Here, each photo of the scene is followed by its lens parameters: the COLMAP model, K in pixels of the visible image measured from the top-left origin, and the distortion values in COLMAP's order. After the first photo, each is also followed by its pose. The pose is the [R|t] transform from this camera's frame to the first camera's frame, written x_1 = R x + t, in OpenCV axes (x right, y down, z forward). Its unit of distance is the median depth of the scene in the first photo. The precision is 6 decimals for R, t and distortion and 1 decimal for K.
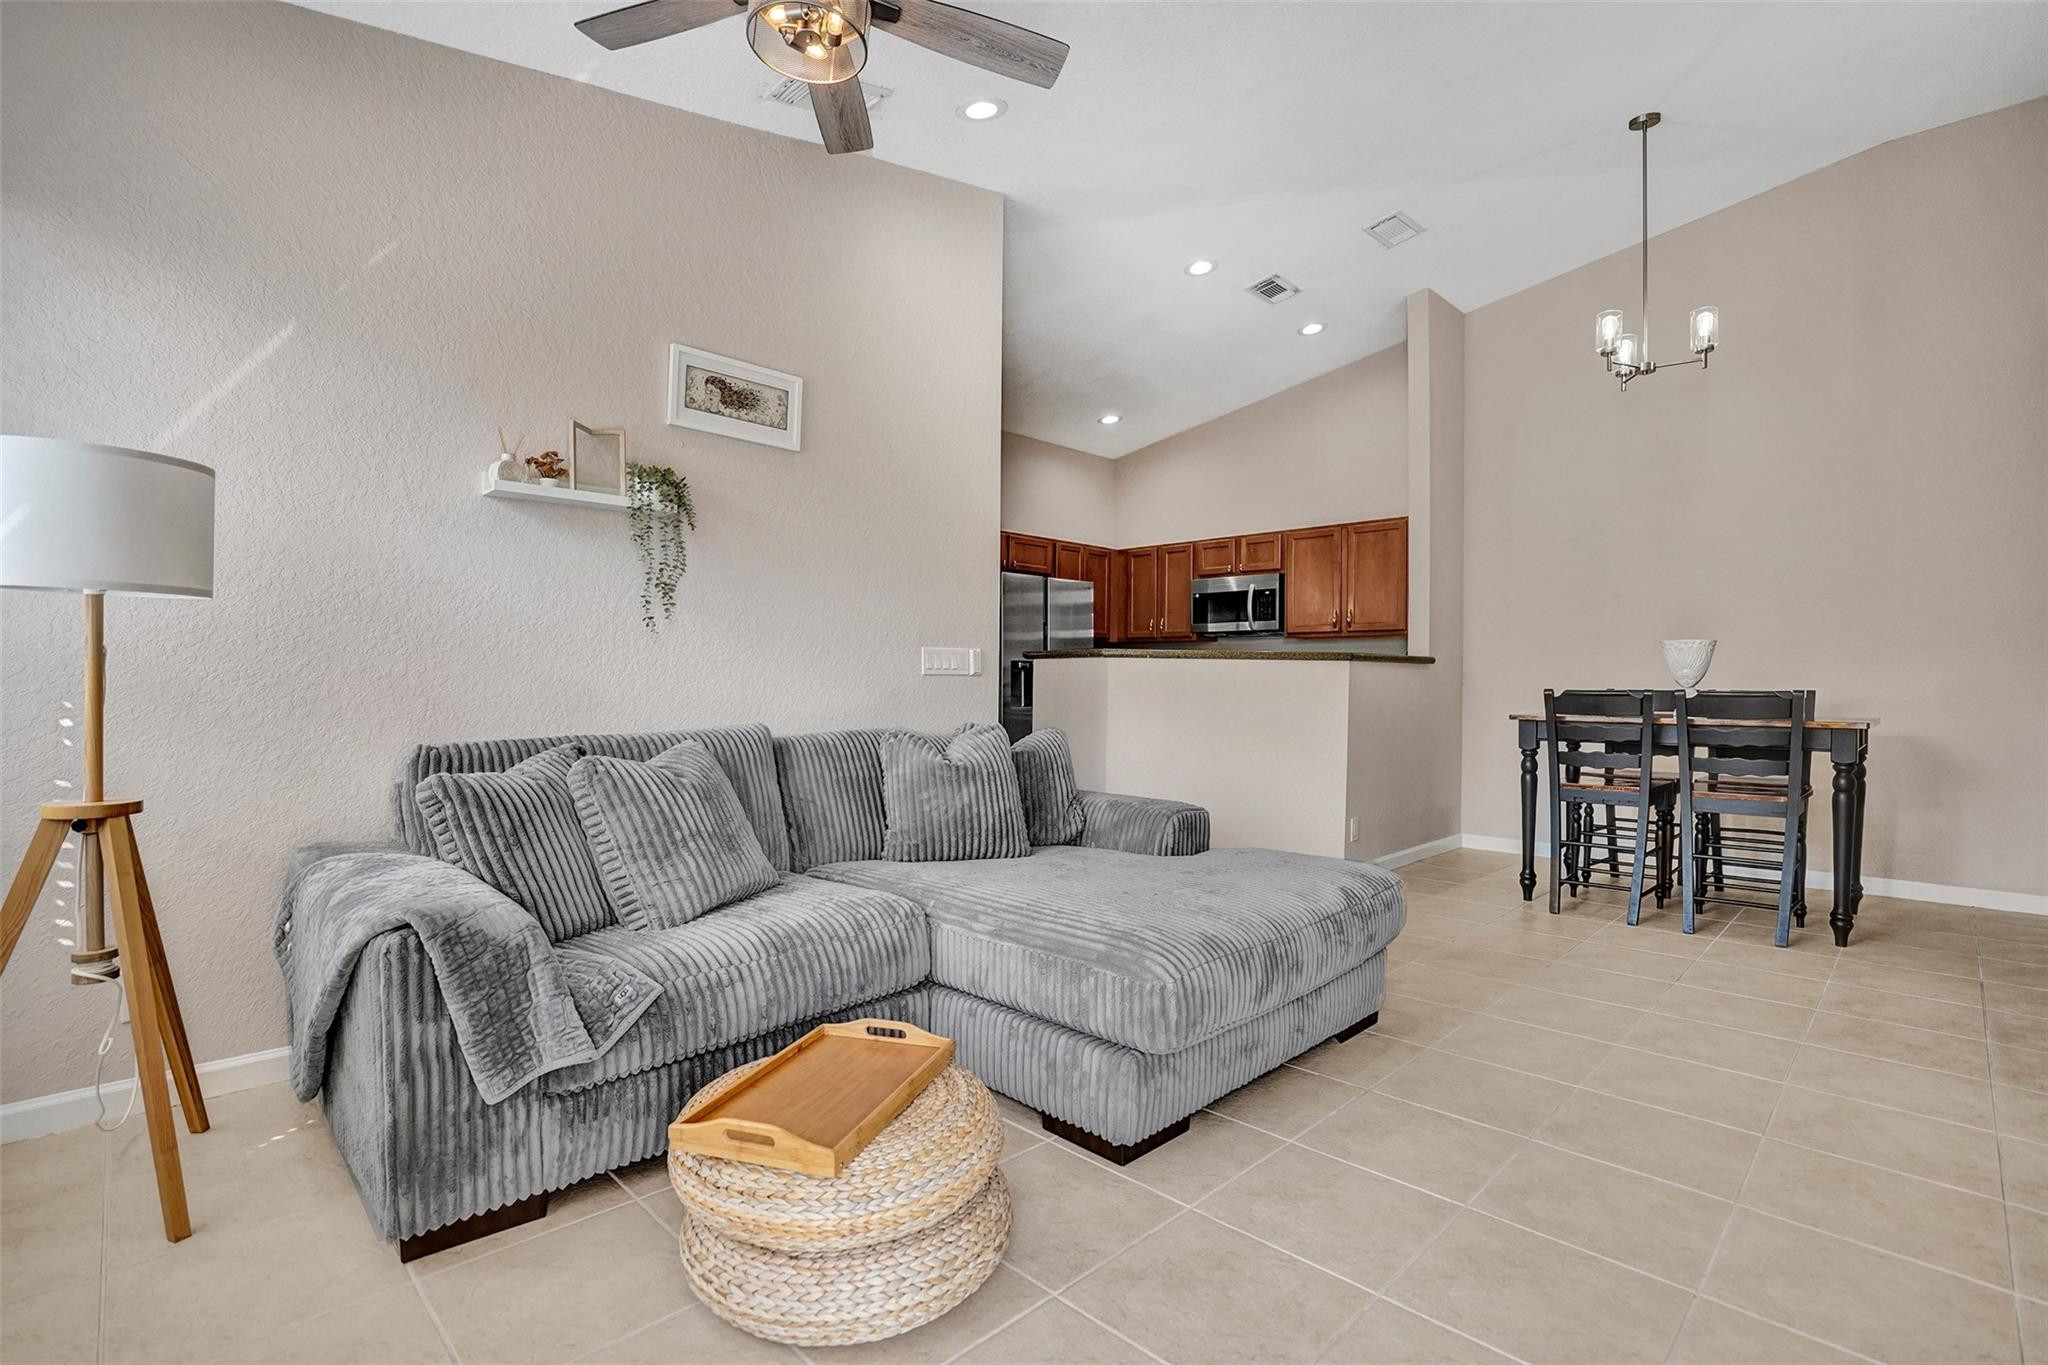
lens RADIAL K [[973.6, 0, 1057.4], [0, 973.6, 679.4], [0, 0, 1]] dist [0.000158, 0.000429]
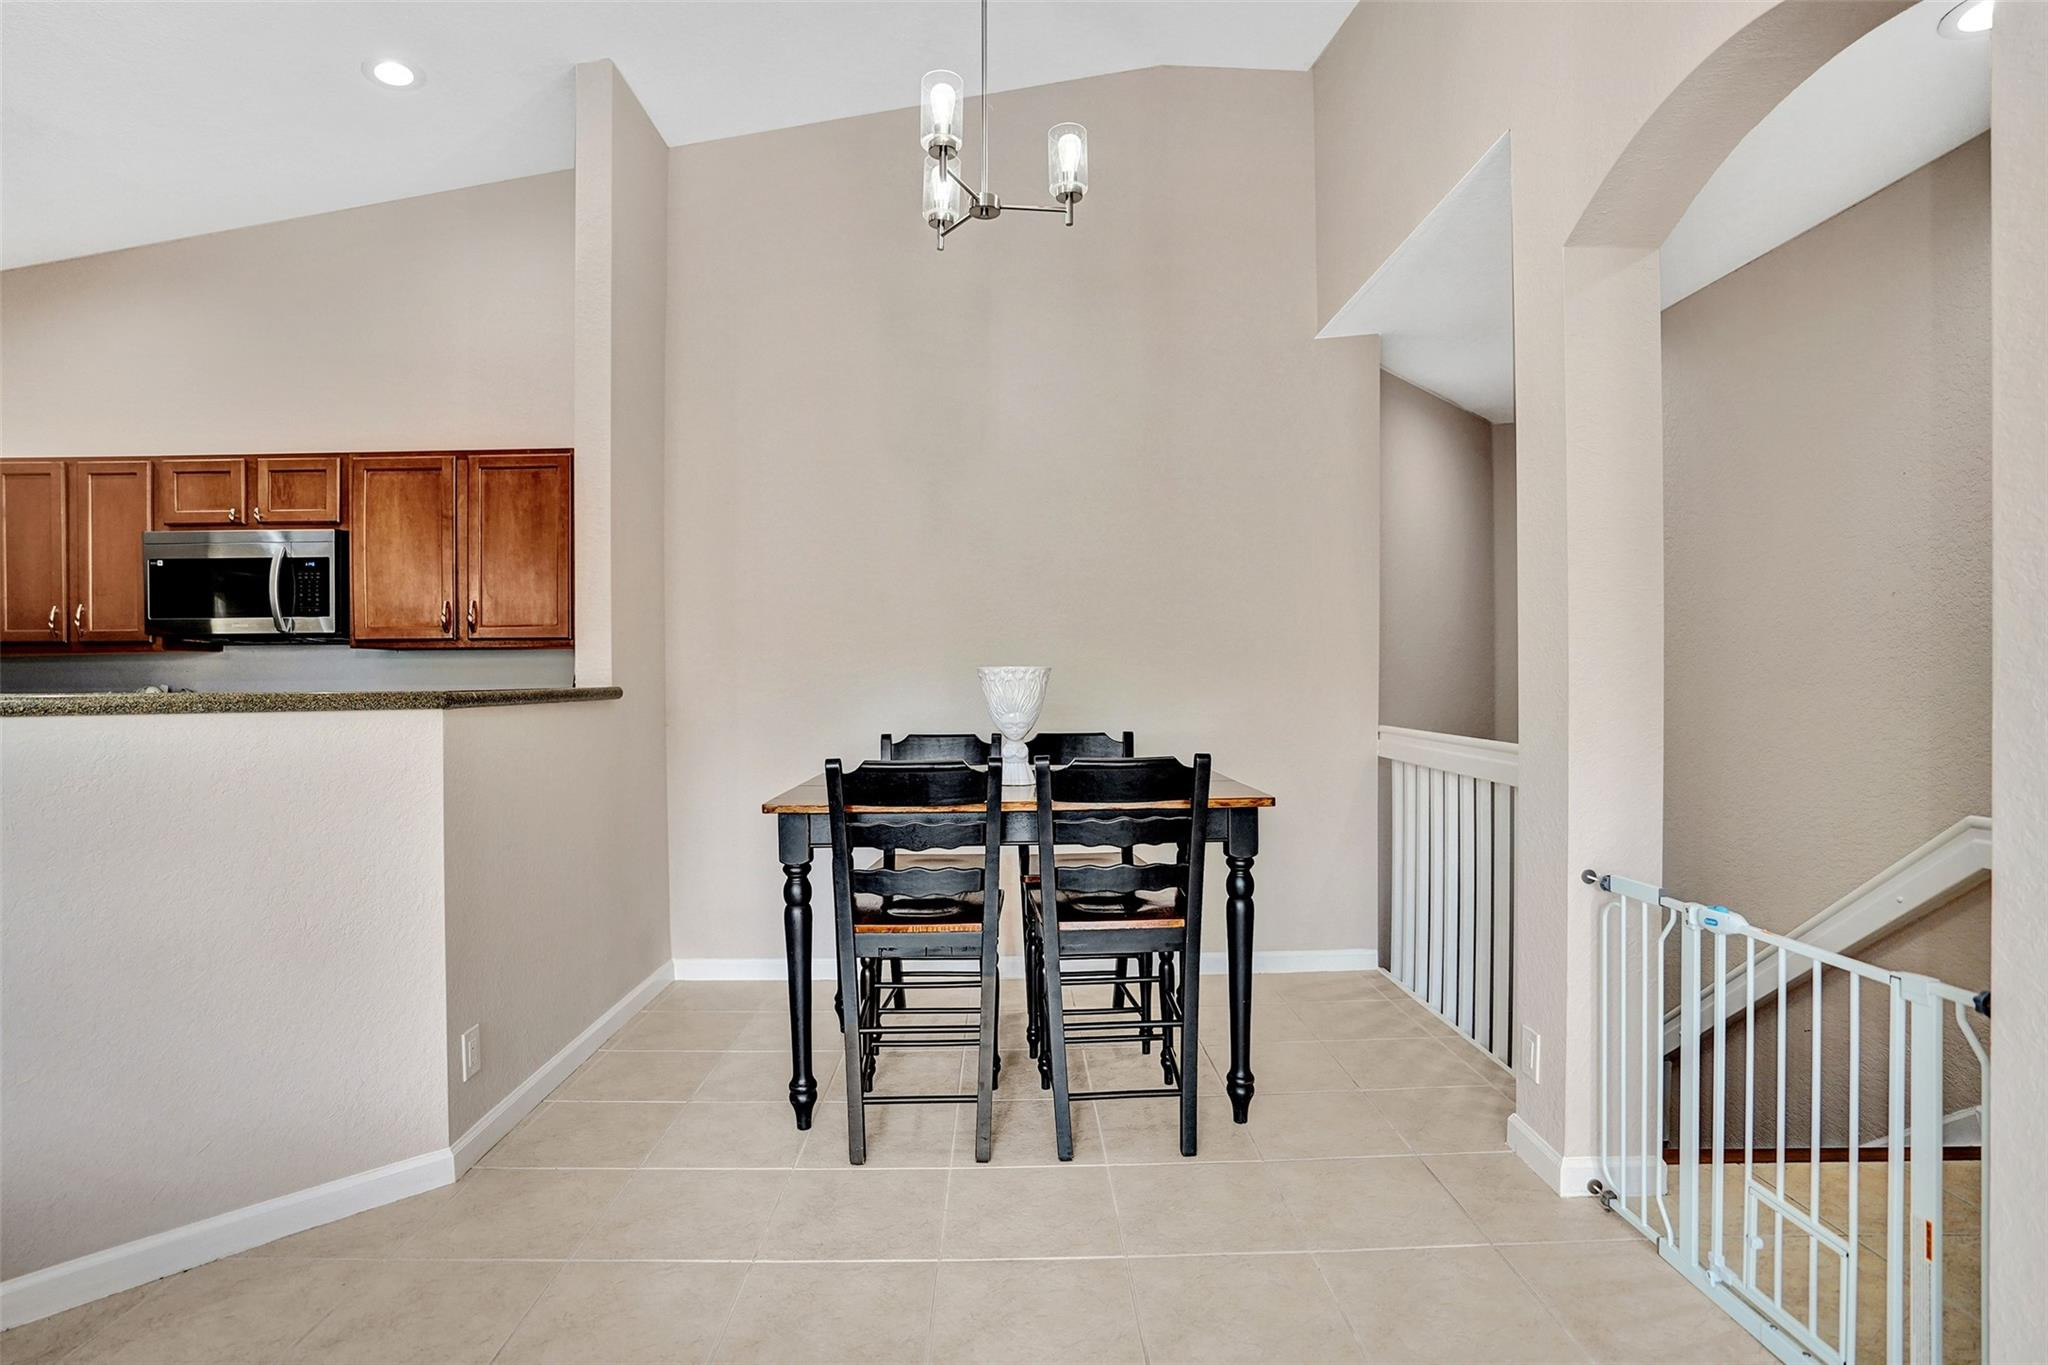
lens RADIAL K [[949.2, 0, 1024.0], [0, 949.2, 682.5], [0, 0, 1]] dist [-0.075559, 0.027757]
pose [[0.710738, -0.018553, 0.703212, 0.151529], [0.012536, 0.999827, 0.013709, -0.028231], [-0.703345, -0.000928, 0.710848, 0.398348]]
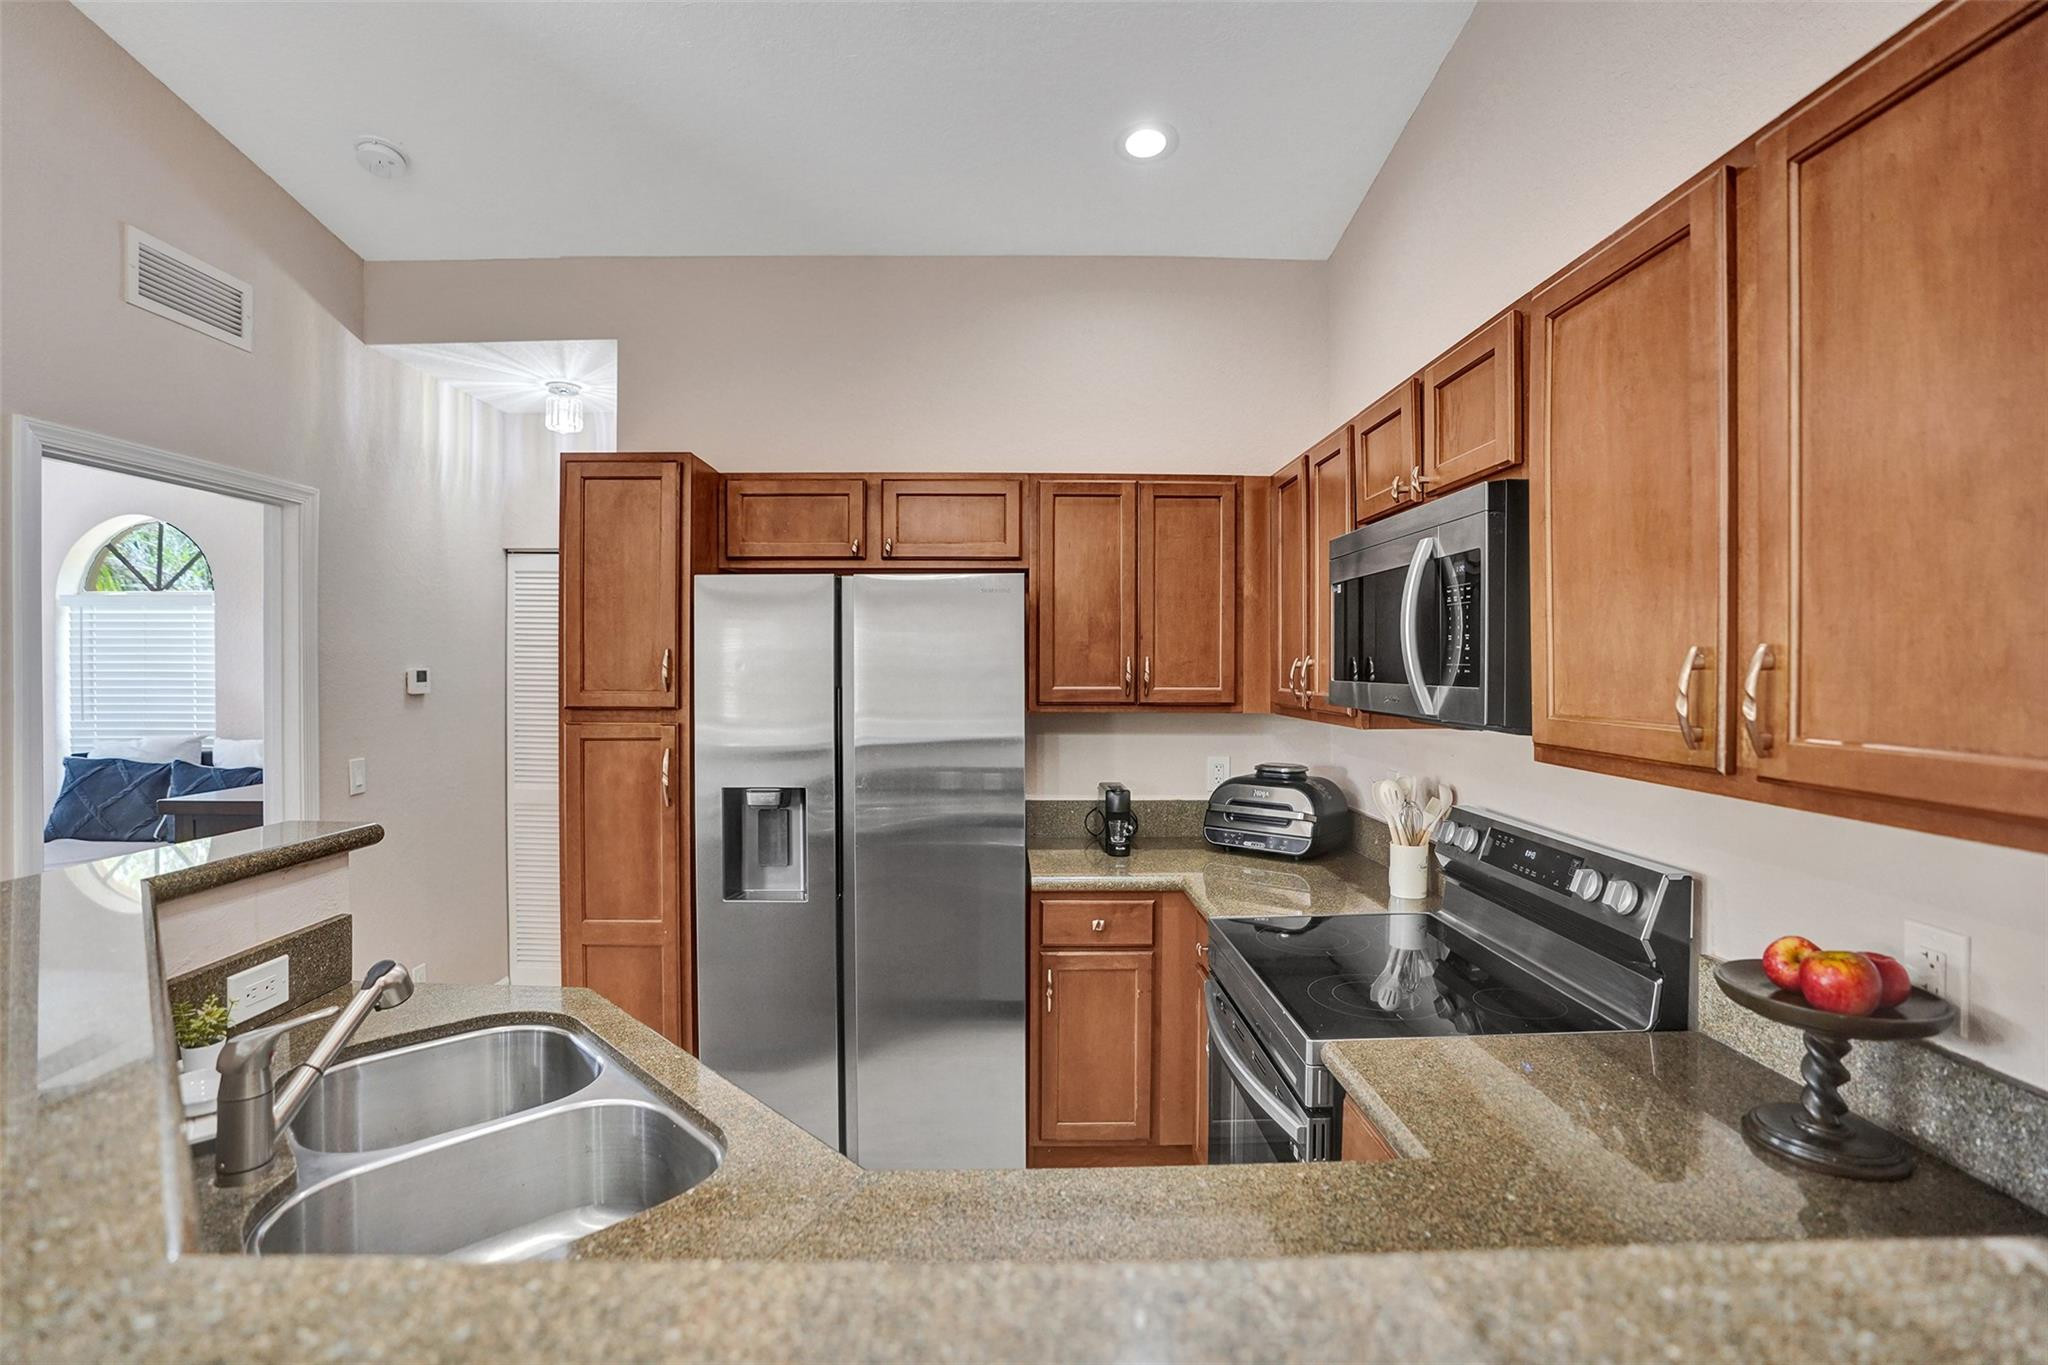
lens RADIAL K [[949.2, 0, 1024.0], [0, 949.2, 682.5], [0, 0, 1]] dist [-0.075559, 0.027757]
pose [[0.701549, 0.007056, -0.712587, 0.331737], [0.005190, 0.999874, 0.015010, -0.071014], [0.712603, -0.014228, 0.701424, 0.832202]]
